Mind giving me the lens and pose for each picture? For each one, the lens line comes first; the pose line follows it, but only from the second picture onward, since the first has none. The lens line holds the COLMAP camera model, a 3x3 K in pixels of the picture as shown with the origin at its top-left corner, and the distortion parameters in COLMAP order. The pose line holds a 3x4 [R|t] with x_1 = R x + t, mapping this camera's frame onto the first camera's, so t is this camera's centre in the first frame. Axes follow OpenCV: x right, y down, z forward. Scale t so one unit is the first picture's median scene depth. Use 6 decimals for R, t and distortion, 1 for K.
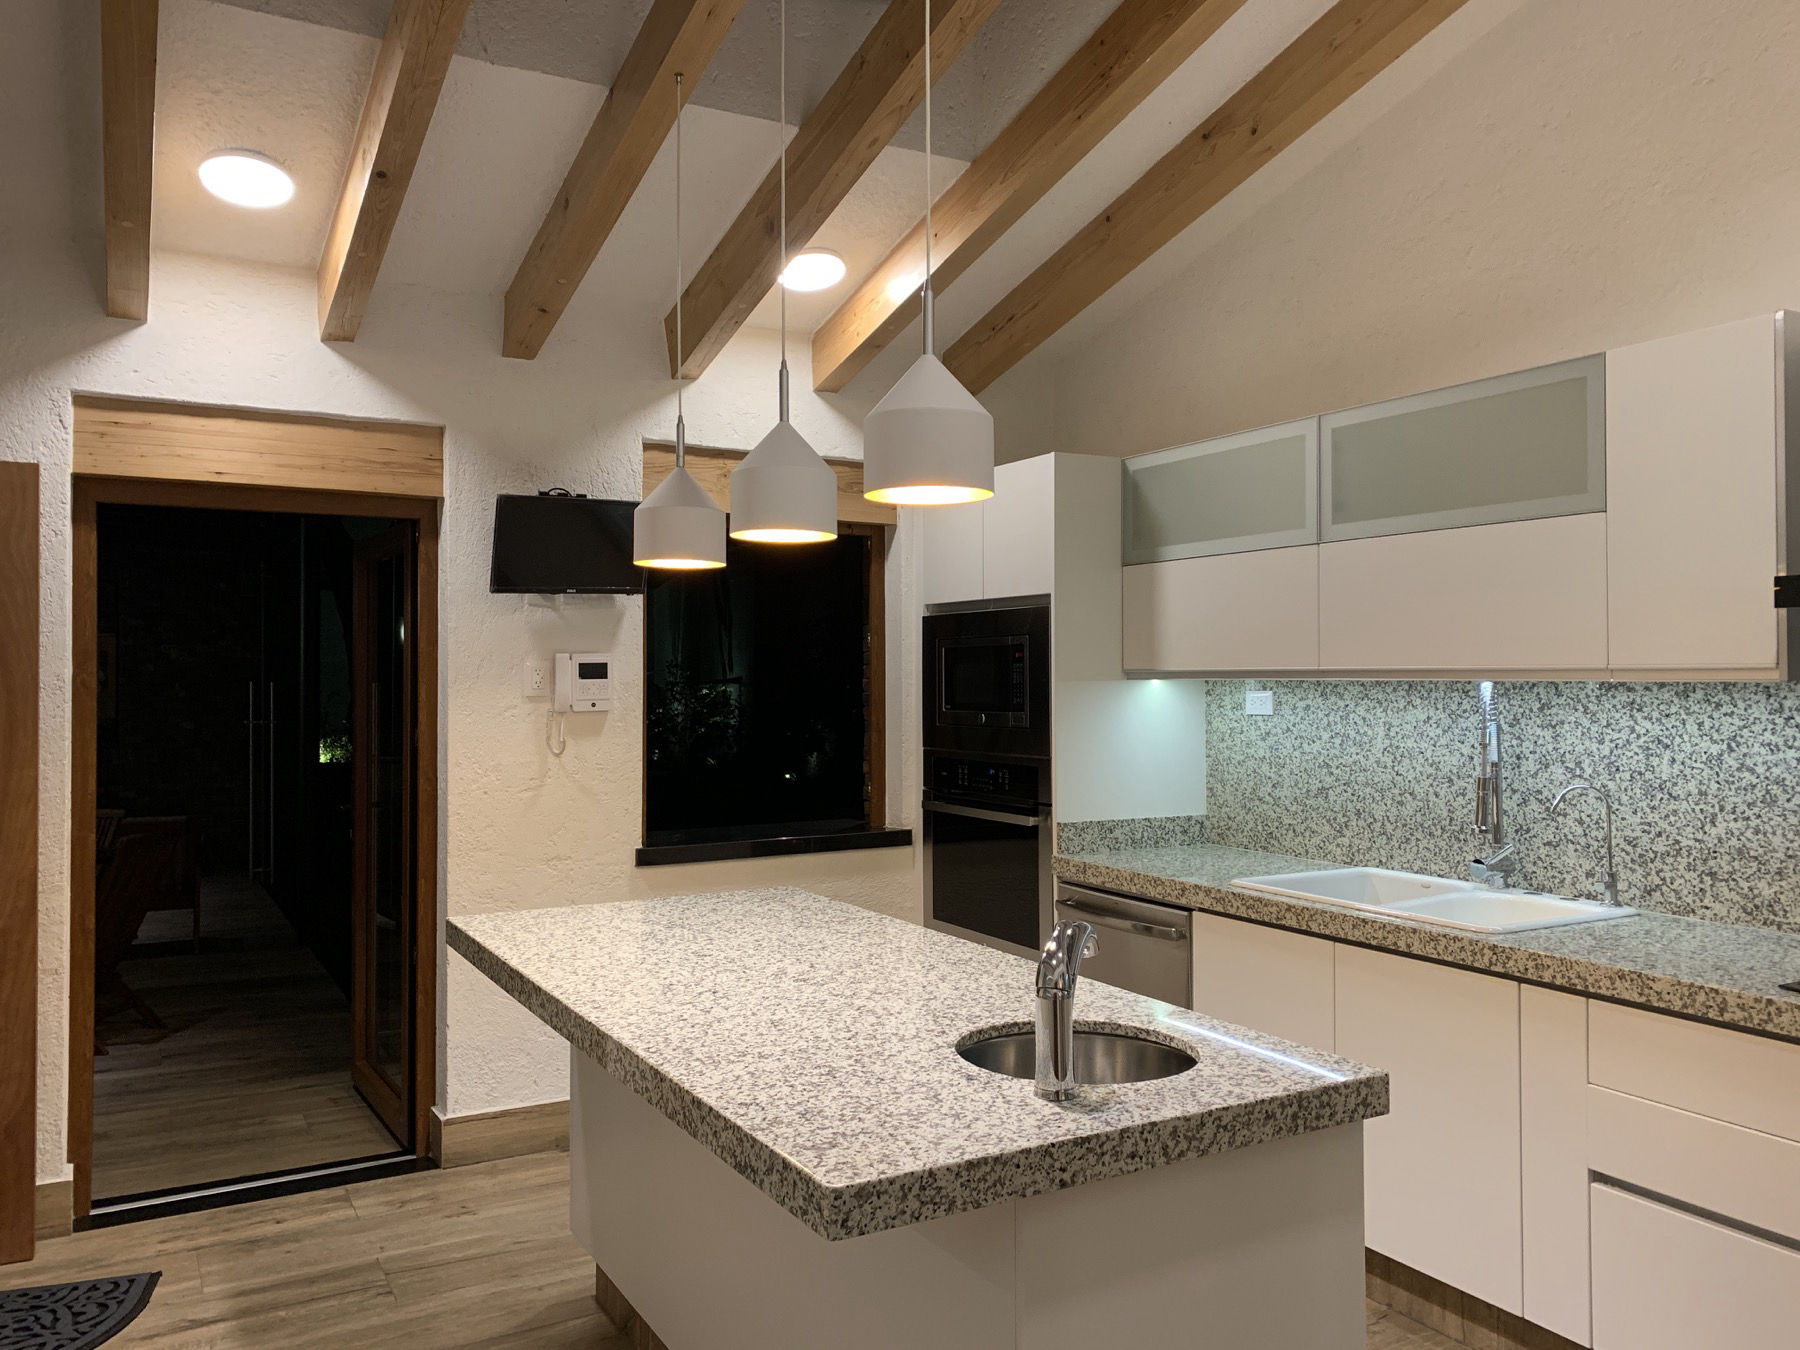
lens RADIAL K [[1386.2, 0, 897.2], [0, 1386.2, 674.7], [0, 0, 1]] dist [-0.000061, -0.000638]
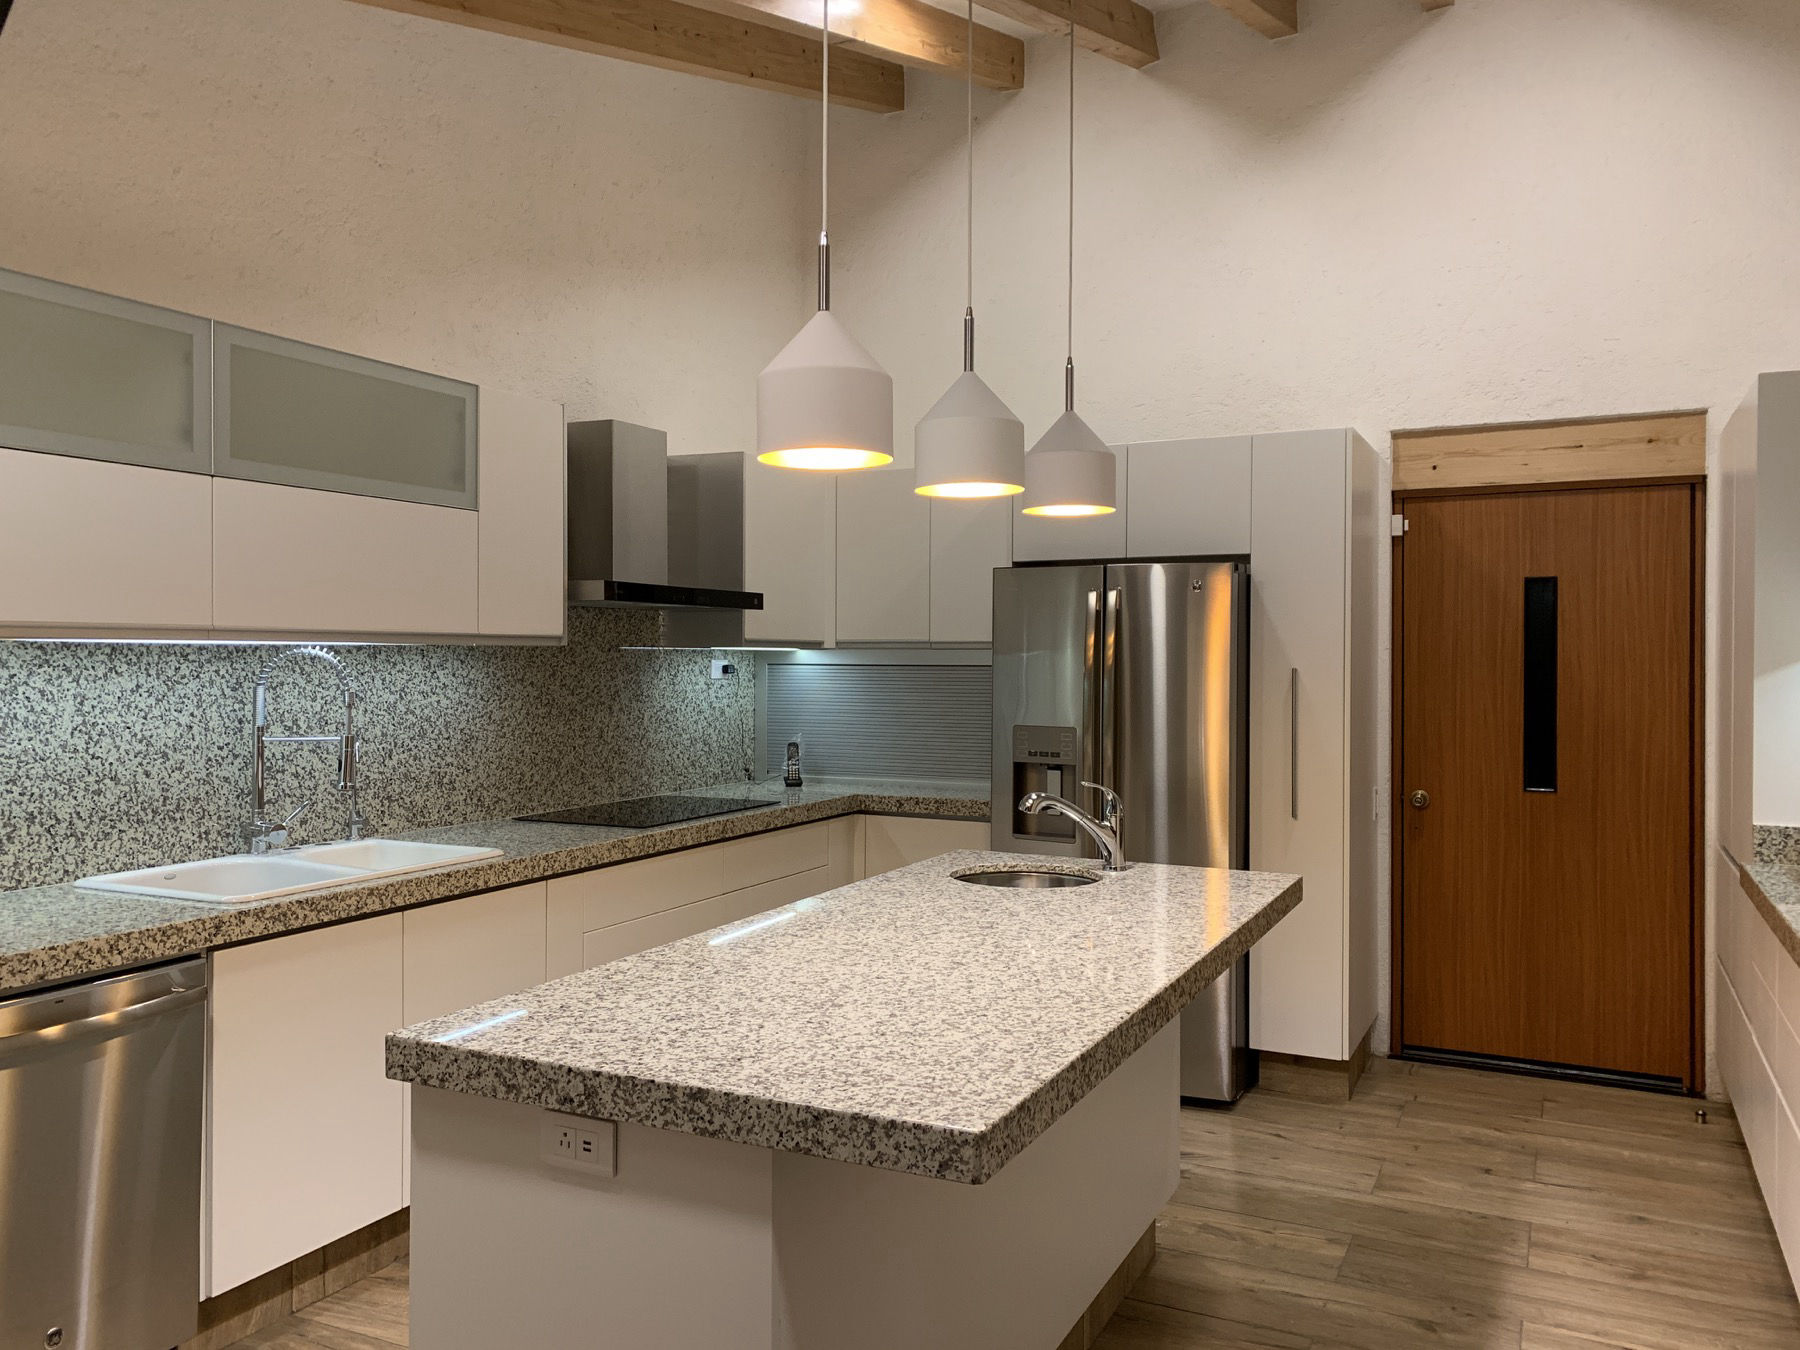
lens RADIAL K [[1386.2, 0, 898.2], [0, 1386.2, 666.2], [0, 0, 1]] dist [-0.000061, -0.000638]
pose [[-0.571210, -0.006713, 0.820777, -0.662305], [-0.003127, 0.999977, 0.006002, 0.013496], [-0.820798, 0.000862, -0.571218, 1.237733]]
